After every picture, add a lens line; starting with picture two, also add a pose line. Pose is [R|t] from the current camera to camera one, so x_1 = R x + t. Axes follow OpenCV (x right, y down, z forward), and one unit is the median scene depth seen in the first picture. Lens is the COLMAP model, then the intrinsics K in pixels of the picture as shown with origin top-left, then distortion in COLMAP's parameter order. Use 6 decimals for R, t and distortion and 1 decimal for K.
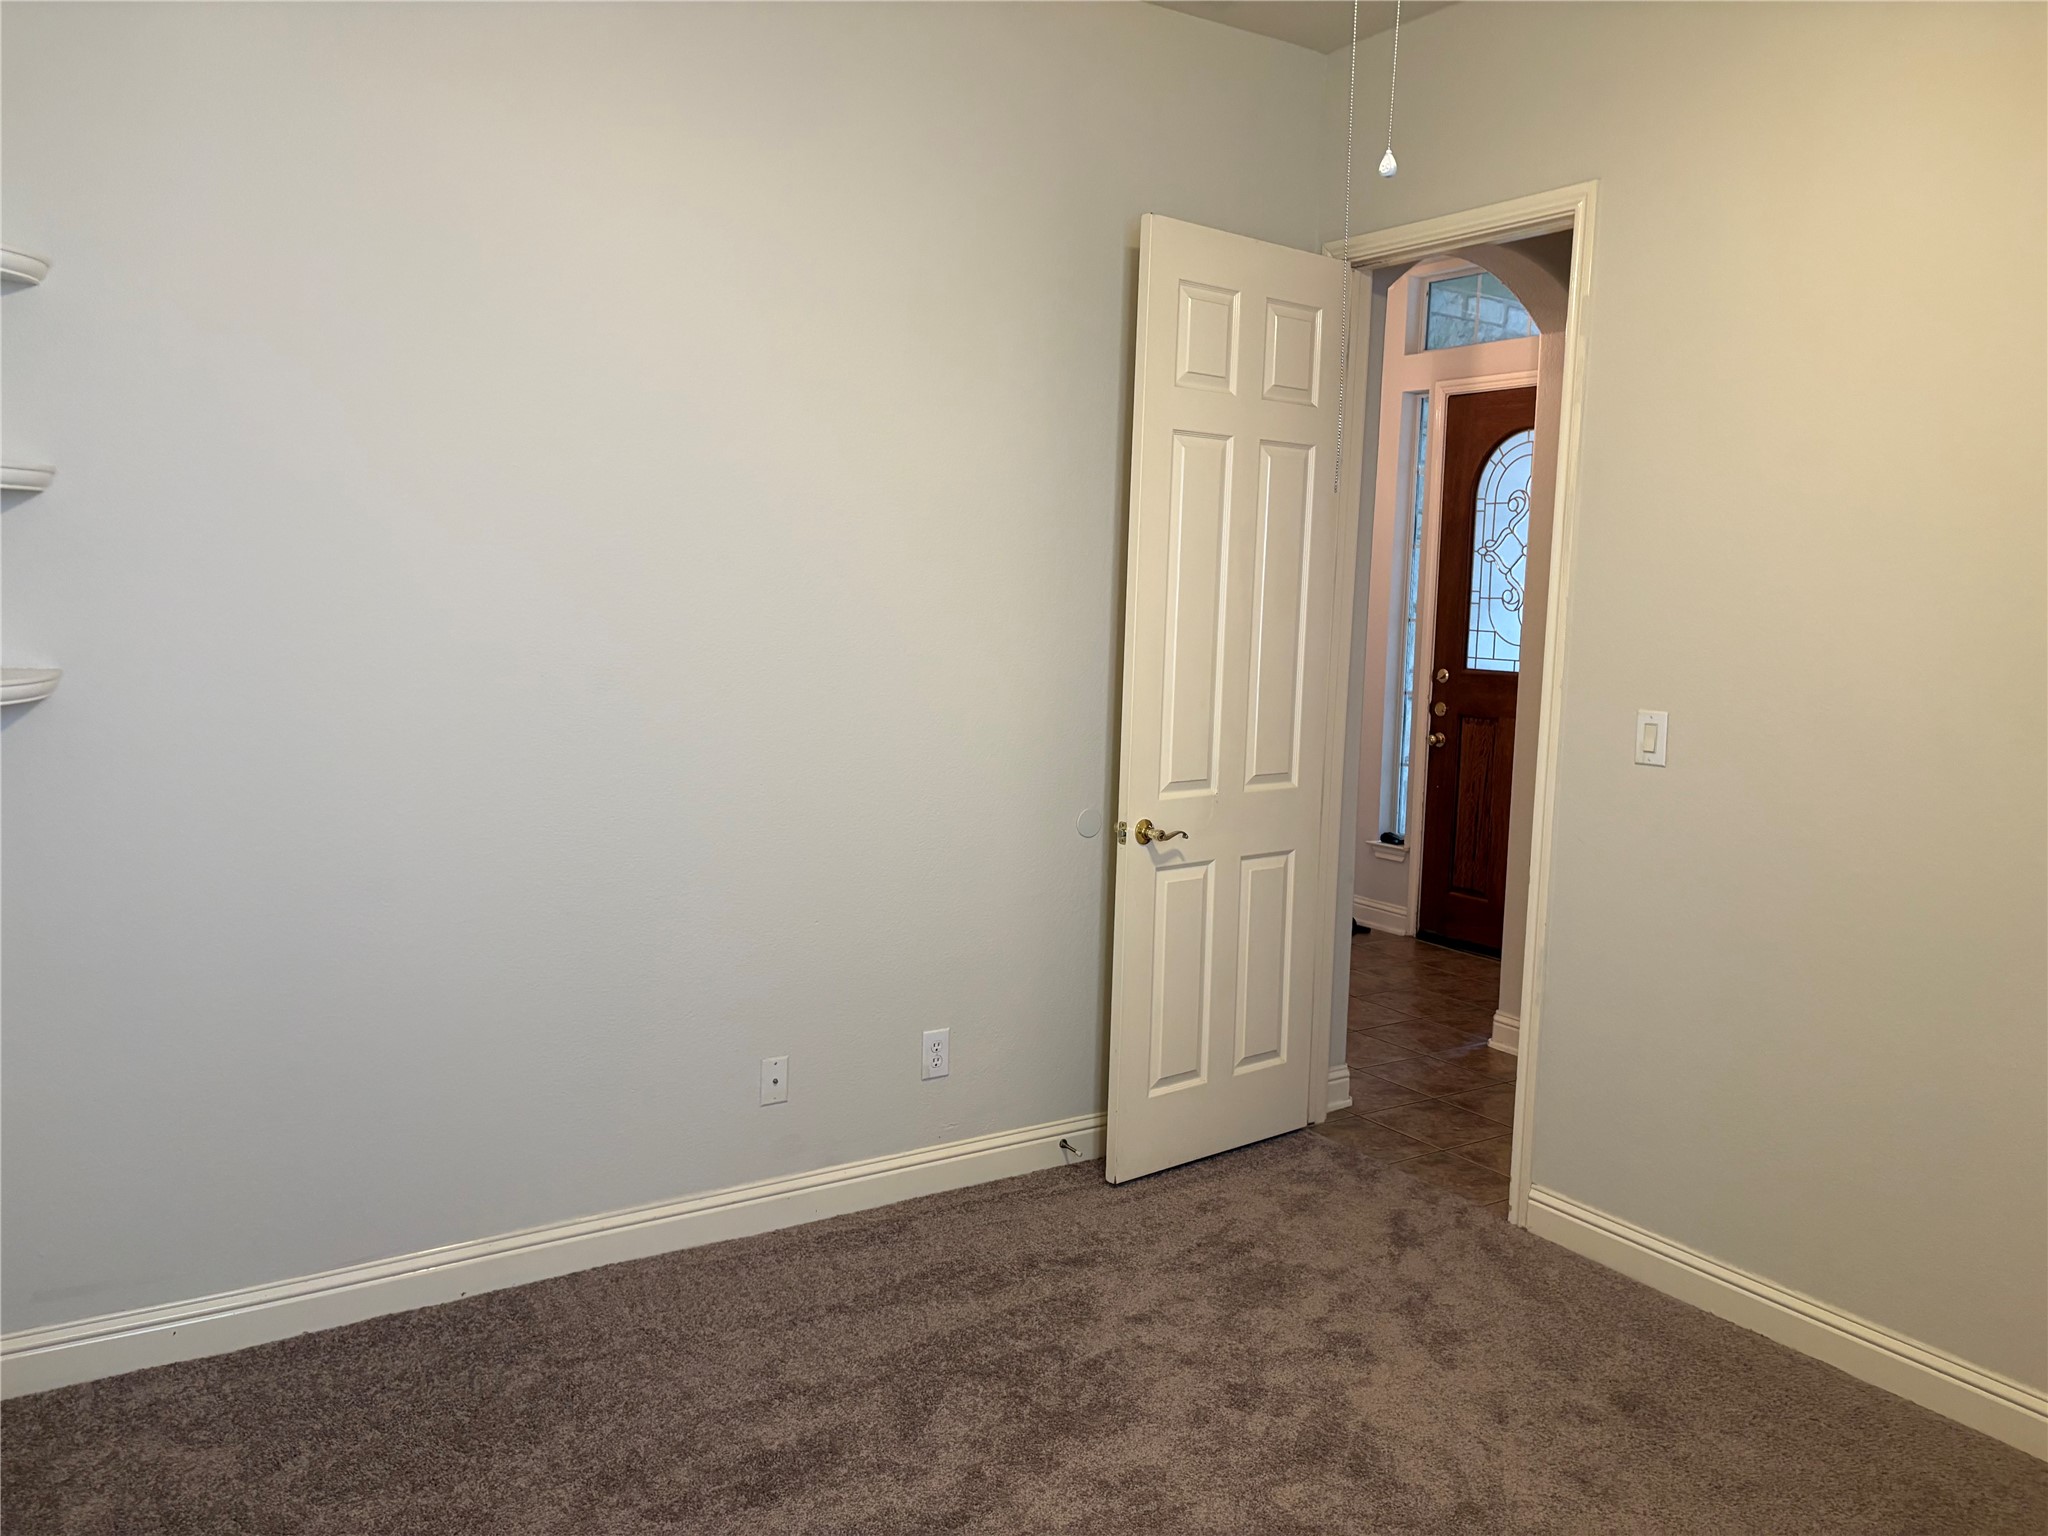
lens RADIAL K [[1546.0, 0, 1024.0], [0, 1546.0, 768.0], [0, 0, 1]] dist [0.086356, -0.111778]
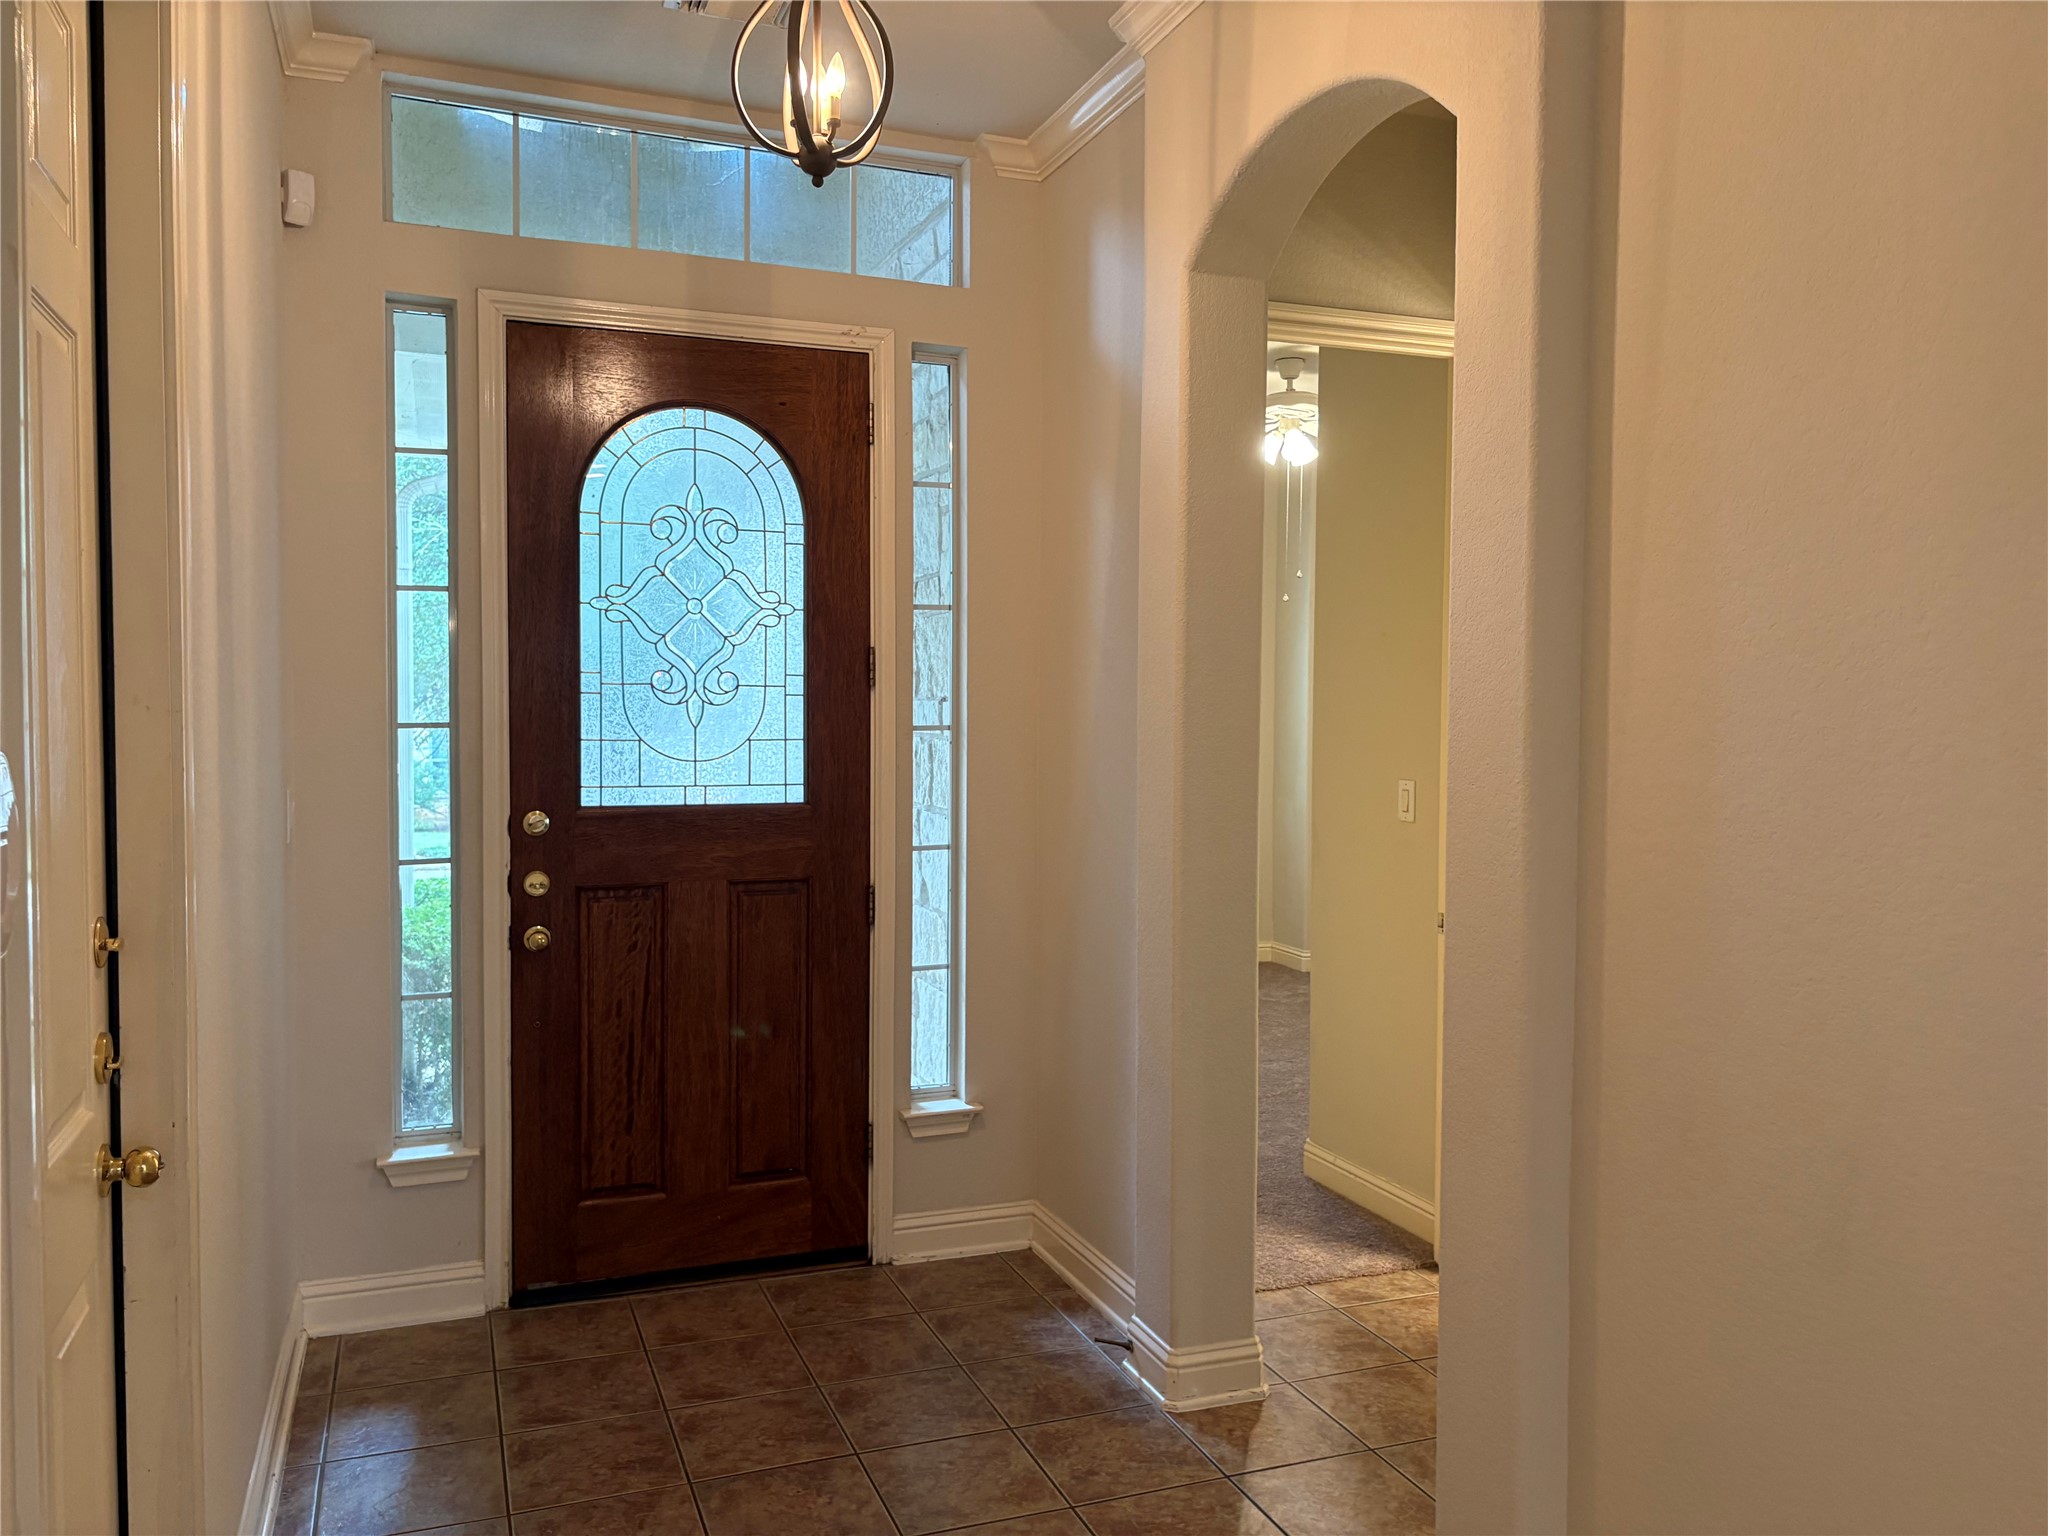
lens RADIAL K [[1549.7, 0, 1024.0], [0, 1549.7, 768.0], [0, 0, 1]] dist [0.002322, 0.009164]
pose [[0.210016, -0.063334, 0.975645, -0.236329], [0.105166, 0.993573, 0.041860, -0.085231], [-0.972025, 0.093814, 0.215327, 0.723081]]
